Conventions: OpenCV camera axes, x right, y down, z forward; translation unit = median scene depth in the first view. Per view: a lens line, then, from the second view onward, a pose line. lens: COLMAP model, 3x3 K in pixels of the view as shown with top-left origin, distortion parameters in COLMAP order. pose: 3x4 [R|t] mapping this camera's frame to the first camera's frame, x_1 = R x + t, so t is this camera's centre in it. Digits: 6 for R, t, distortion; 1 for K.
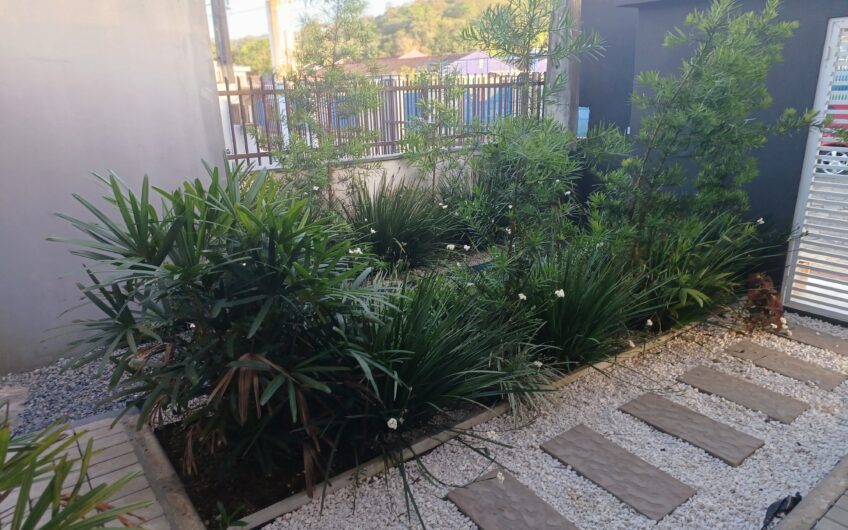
lens RADIAL K [[569.7, 0, 416.4], [0, 569.7, 265.9], [0, 0, 1]] dist [0.048631, -0.063682]
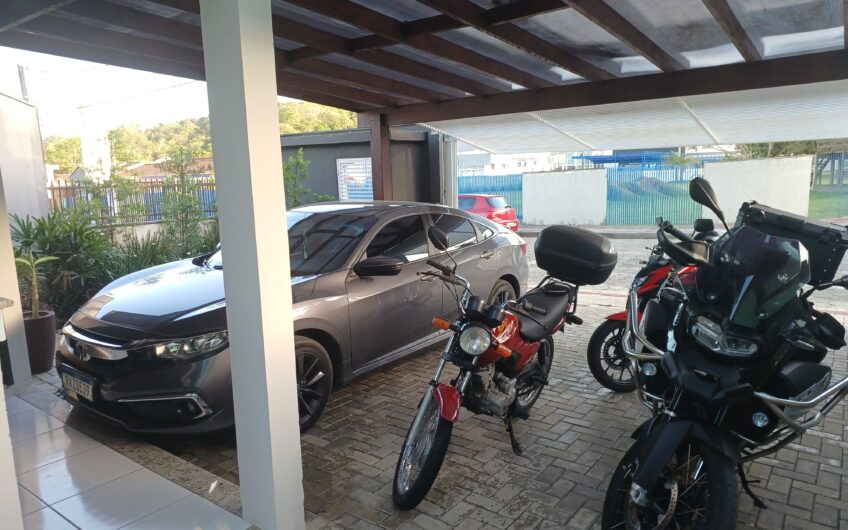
lens RADIAL K [[569.7, 0, 416.4], [0, 569.7, 265.9], [0, 0, 1]] dist [0.048631, -0.063682]
pose [[0.959954, -0.042557, 0.276906, 0.244959], [0.086604, 0.985062, -0.148837, 0.285300], [-0.266436, 0.166858, 0.949300, -0.911546]]
